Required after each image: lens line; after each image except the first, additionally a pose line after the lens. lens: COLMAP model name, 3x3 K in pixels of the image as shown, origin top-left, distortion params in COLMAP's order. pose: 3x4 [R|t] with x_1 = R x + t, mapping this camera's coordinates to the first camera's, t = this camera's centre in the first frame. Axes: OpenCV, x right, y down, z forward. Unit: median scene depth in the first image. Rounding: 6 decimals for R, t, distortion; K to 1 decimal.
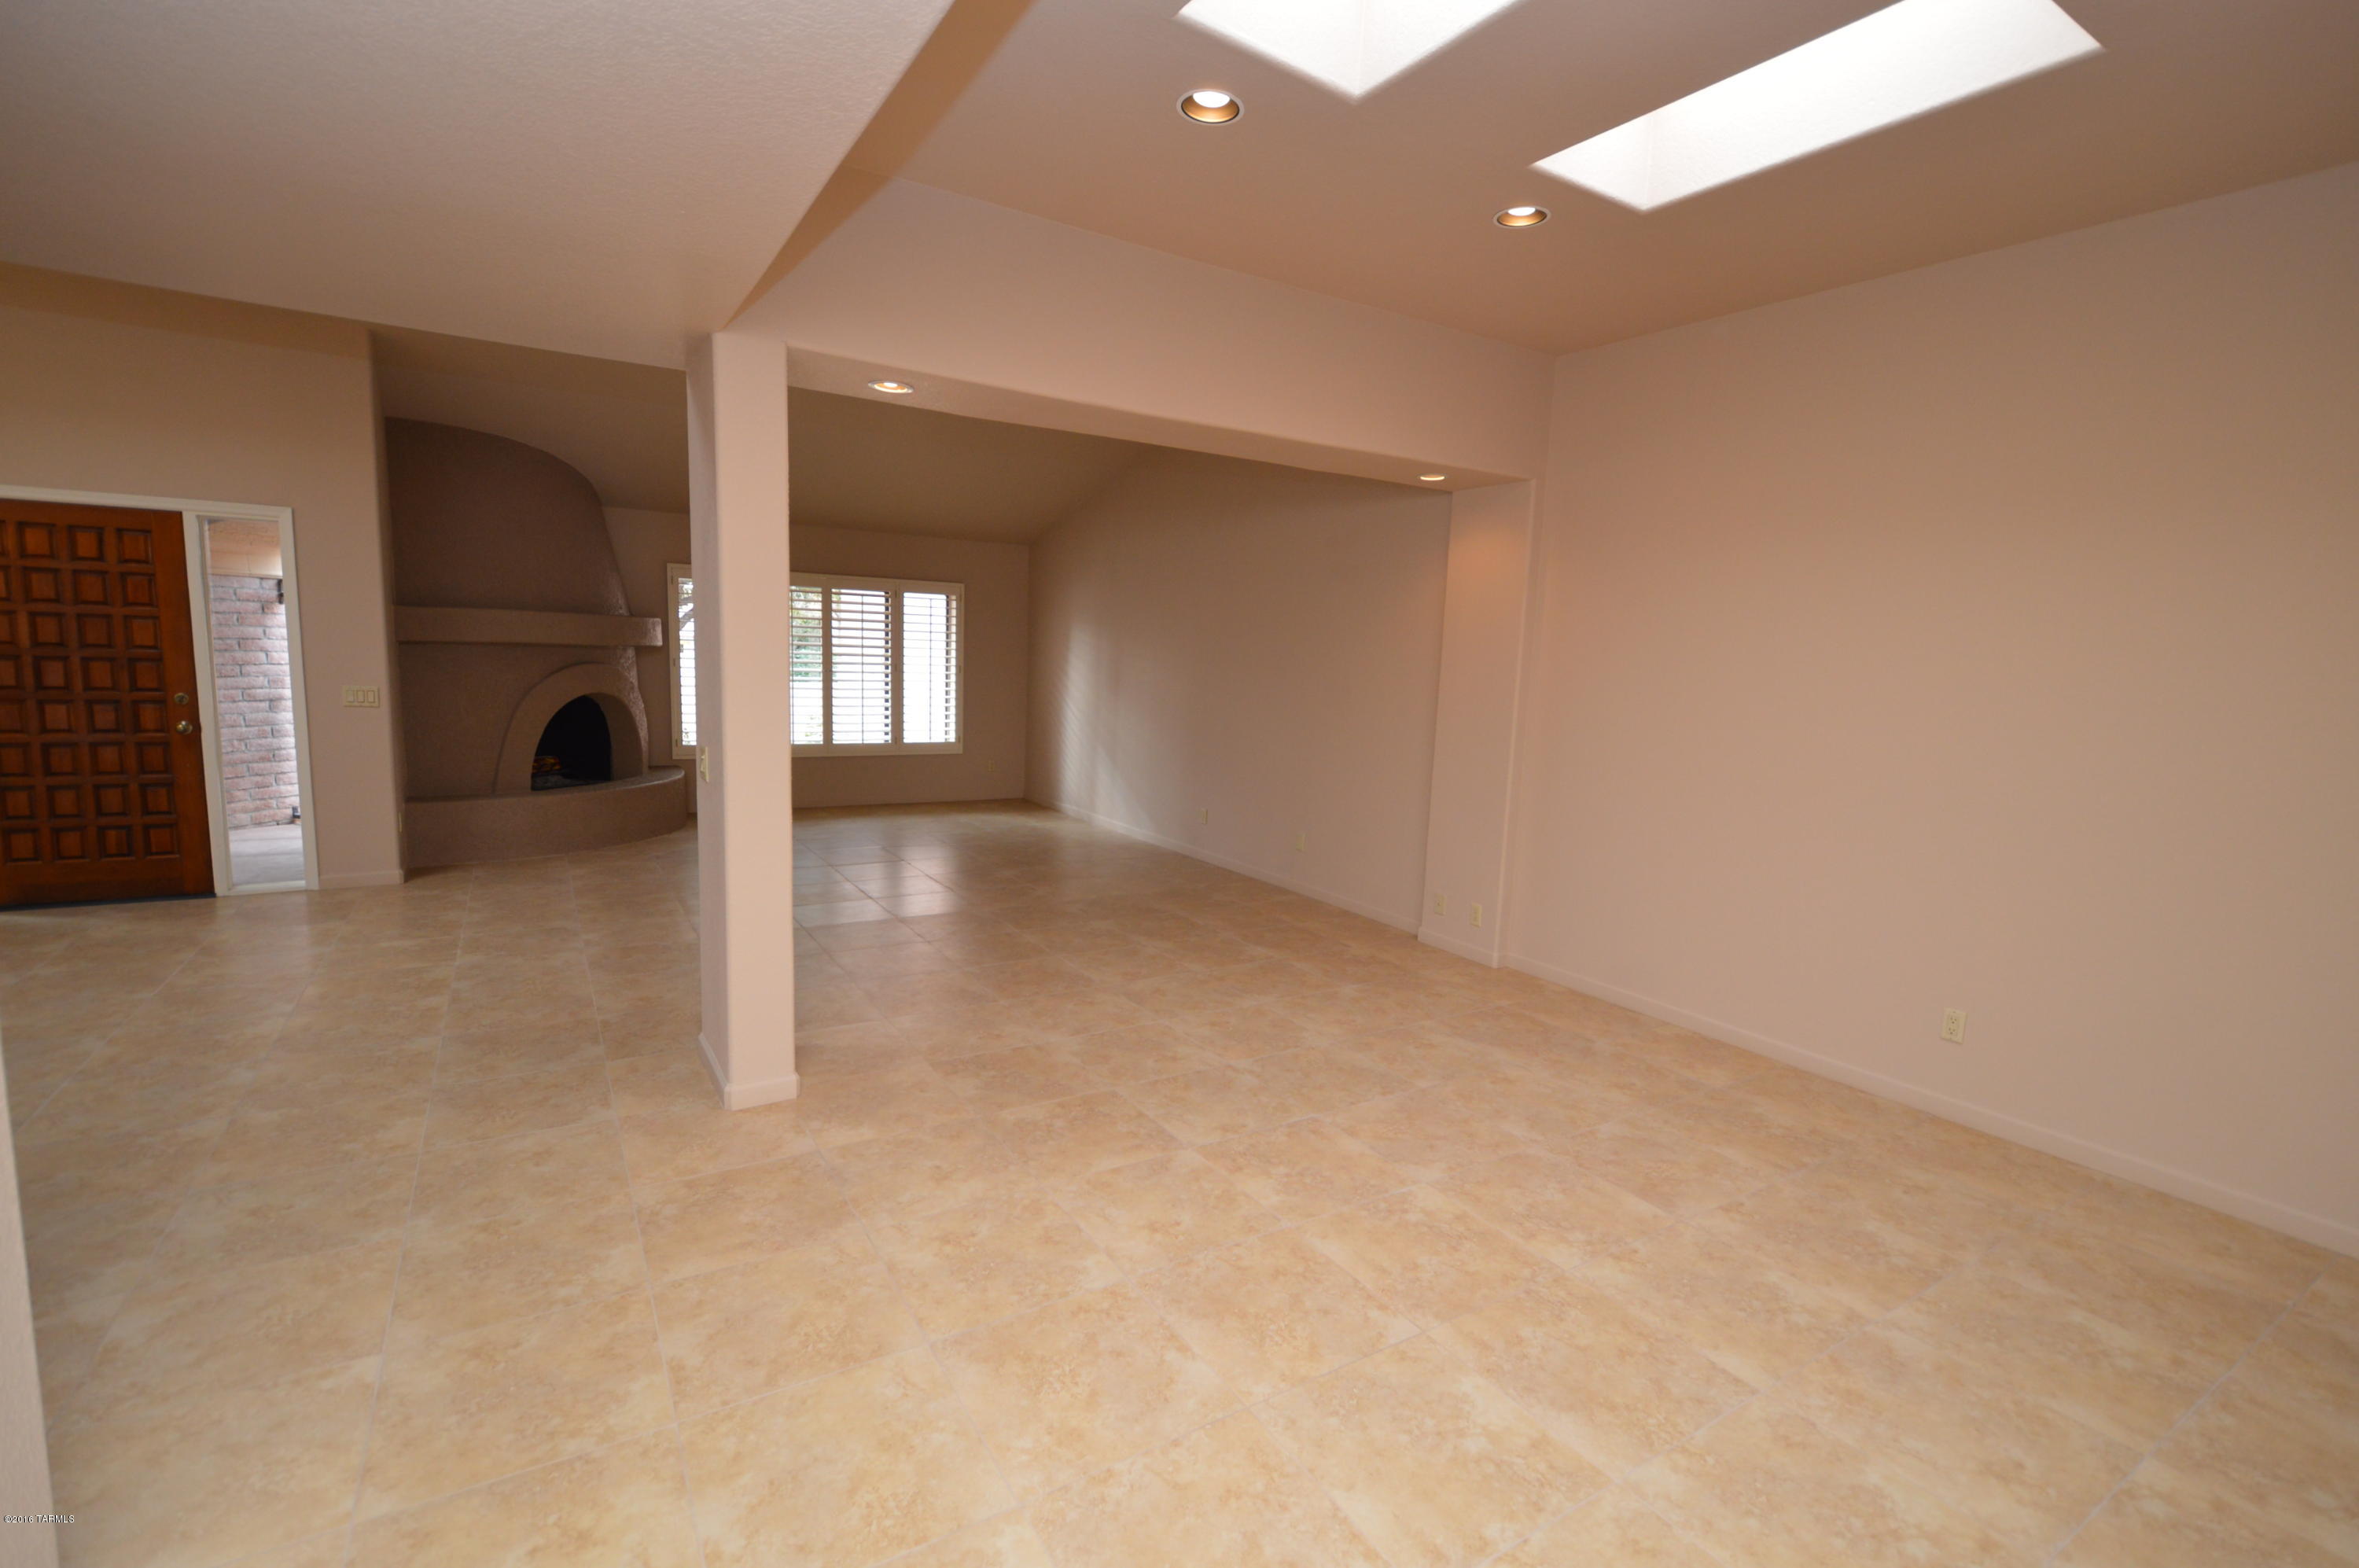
lens RADIAL K [[1042.2, 0, 1180.3], [0, 1042.2, 790.4], [0, 0, 1]] dist [-0.000227, -0.001878]
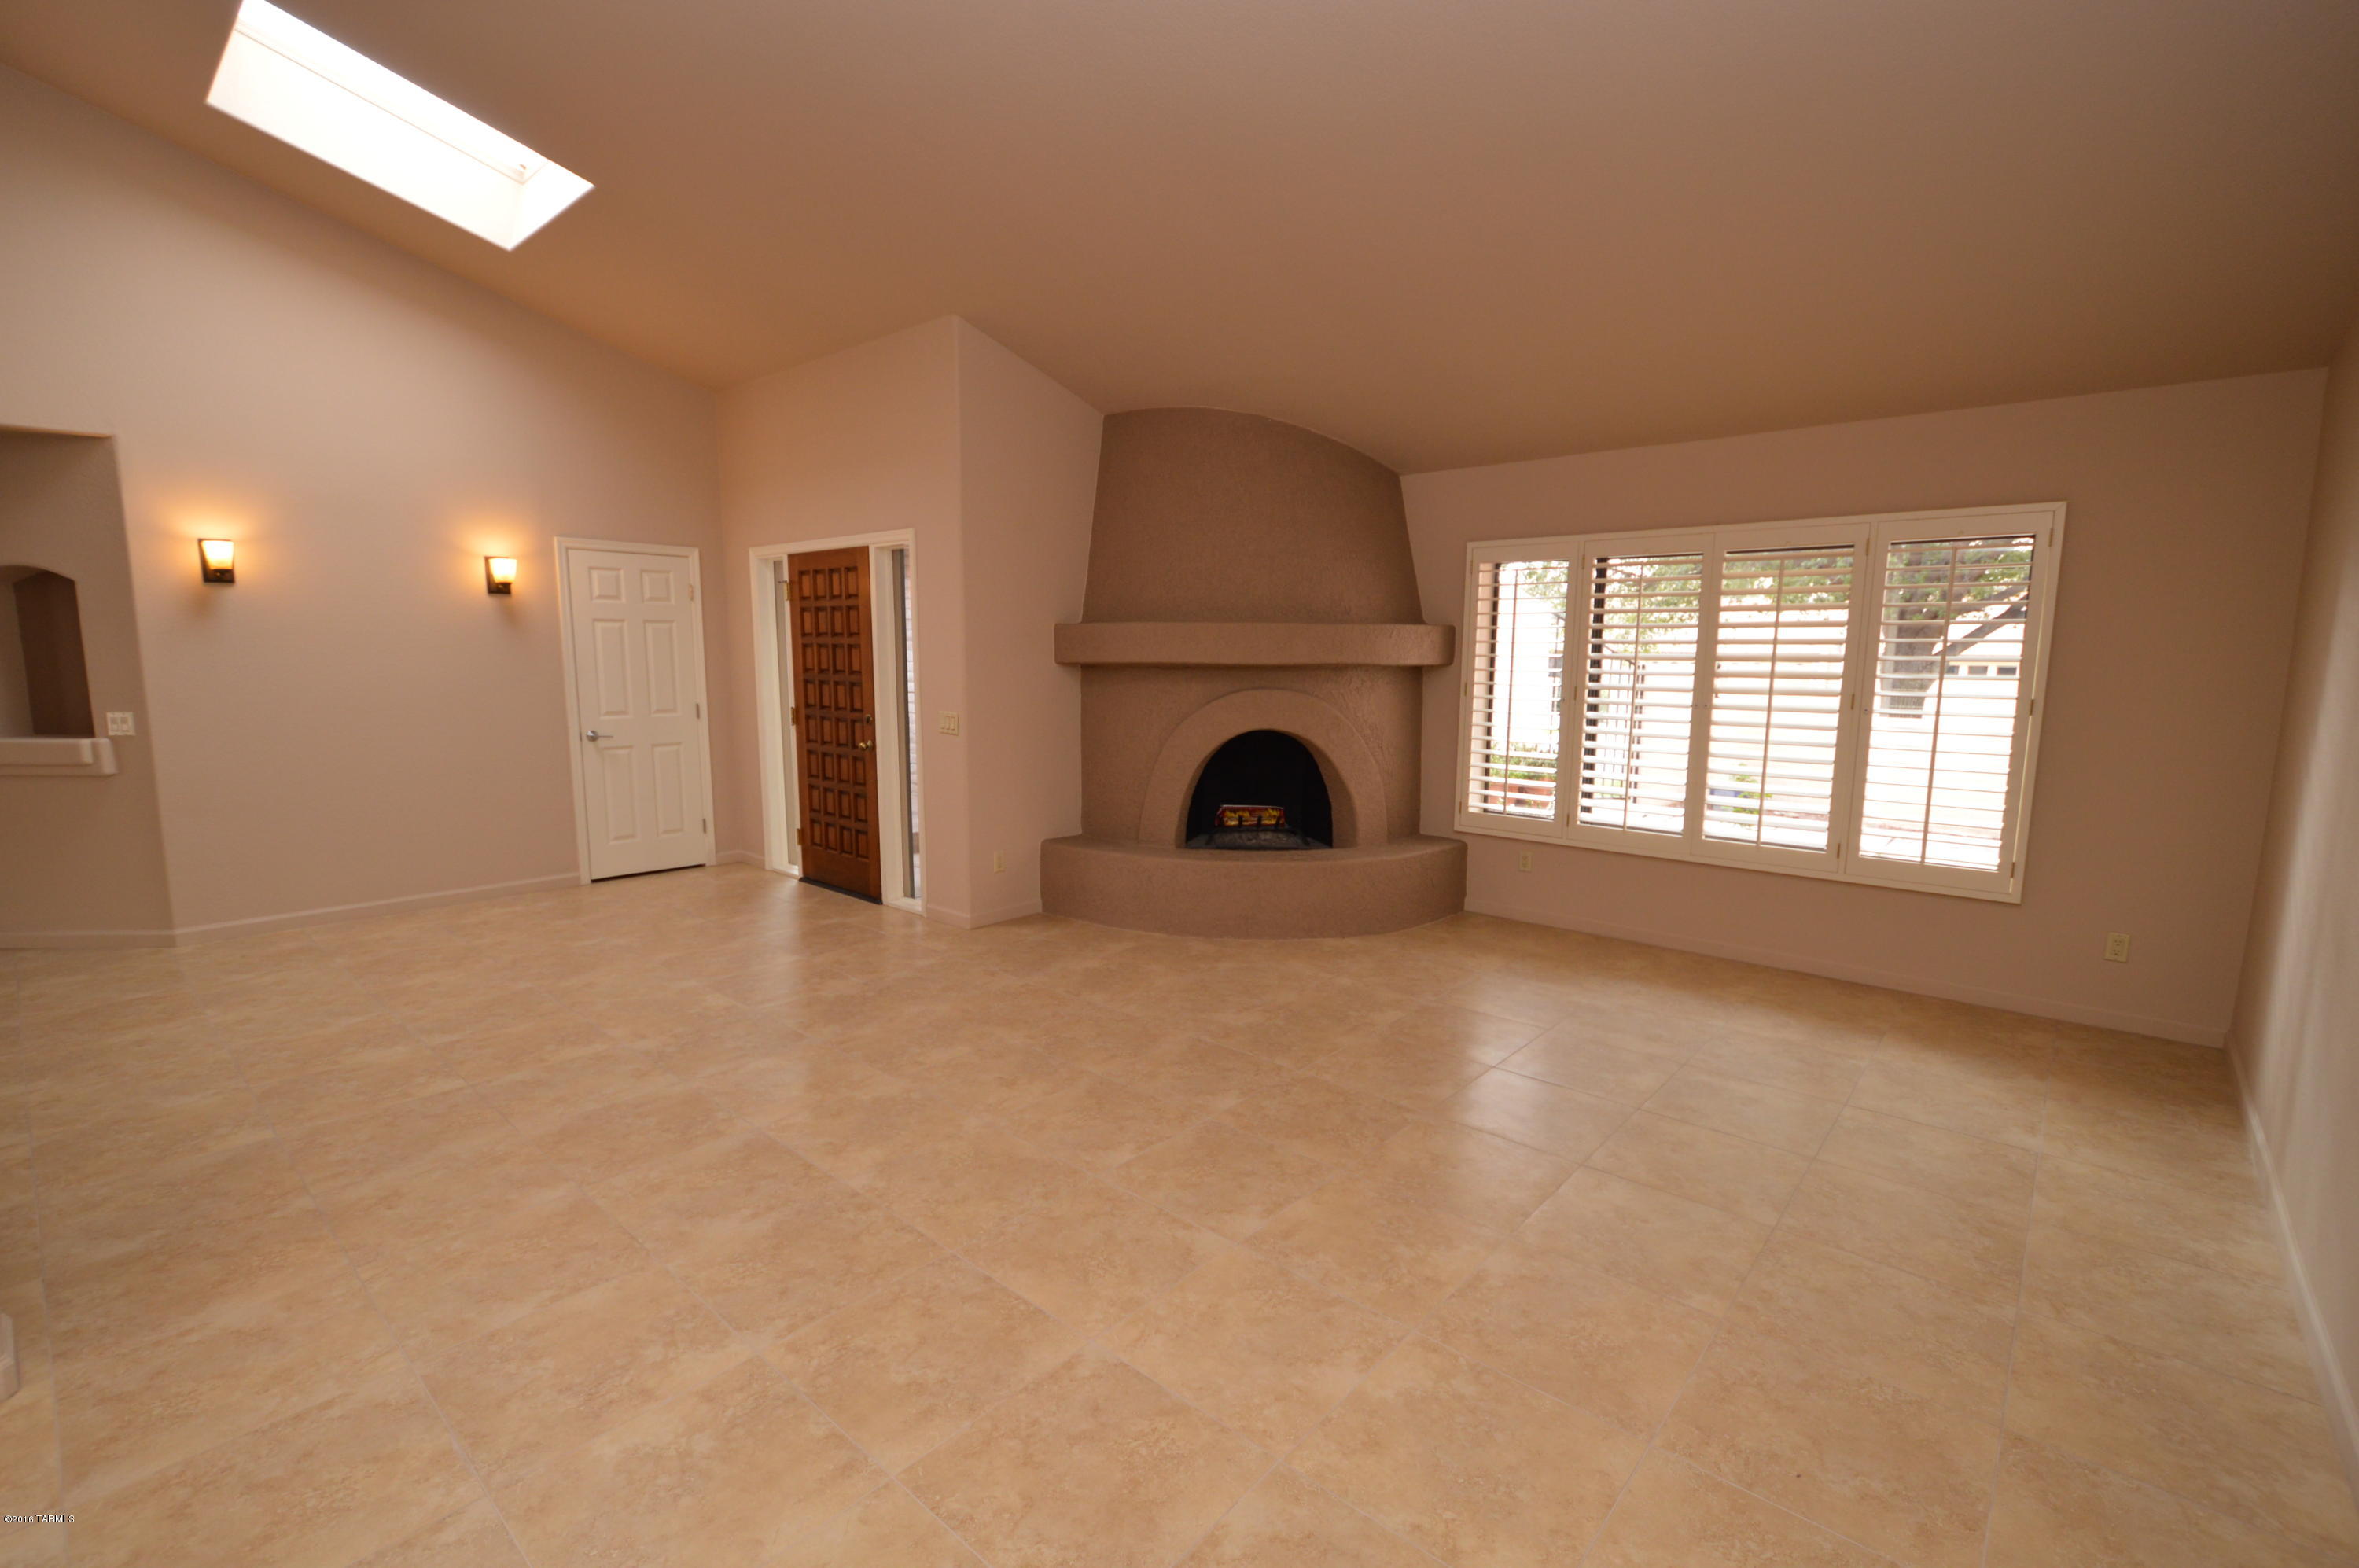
lens RADIAL K [[1042.2, 0, 1183.3], [0, 1042.2, 778.4], [0, 0, 1]] dist [-0.000227, -0.001878]
pose [[0.288291, 0.080012, -0.954194, 0.141089], [-0.121164, 0.991541, 0.046536, -0.093500], [0.949846, 0.102199, 0.295547, 0.794823]]
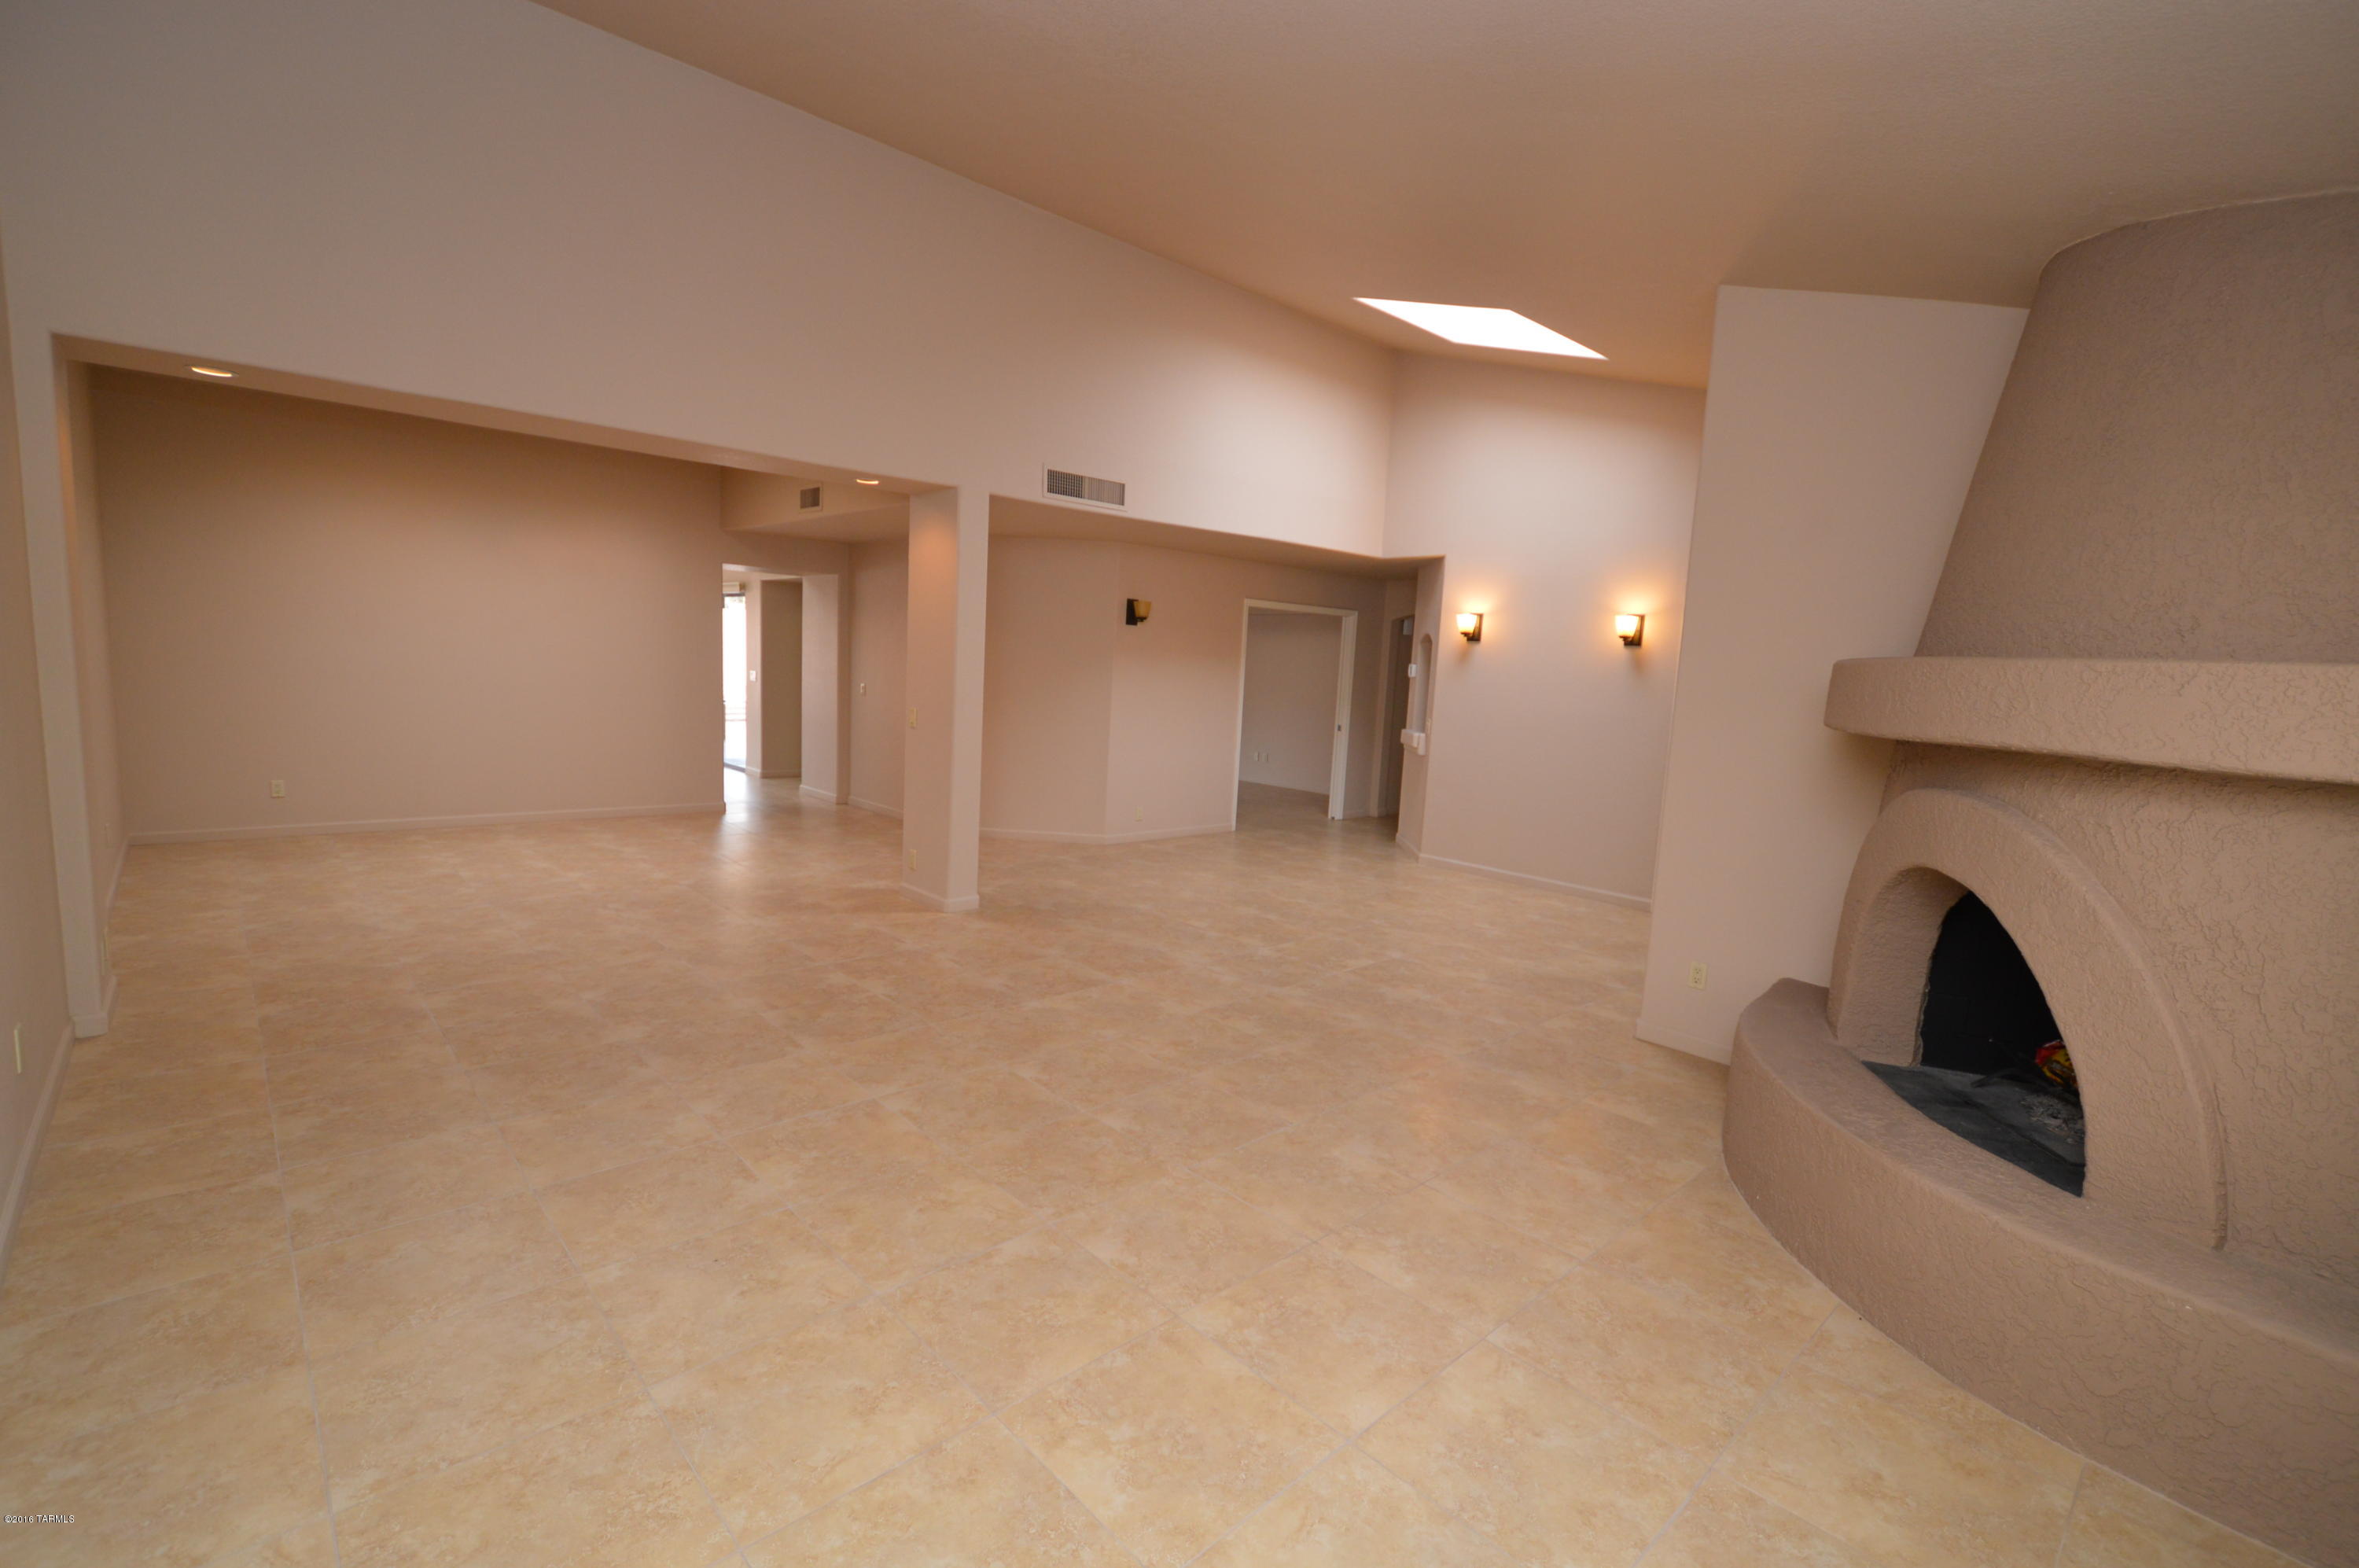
lens RADIAL K [[1042.2, 0, 1181.4], [0, 1042.2, 779.7], [0, 0, 1]] dist [-0.000227, -0.001878]
pose [[-0.976524, -0.072437, -0.202862, -0.238704], [-0.120331, 0.964562, 0.234821, -0.197939], [0.178663, 0.253719, -0.950635, 1.420472]]
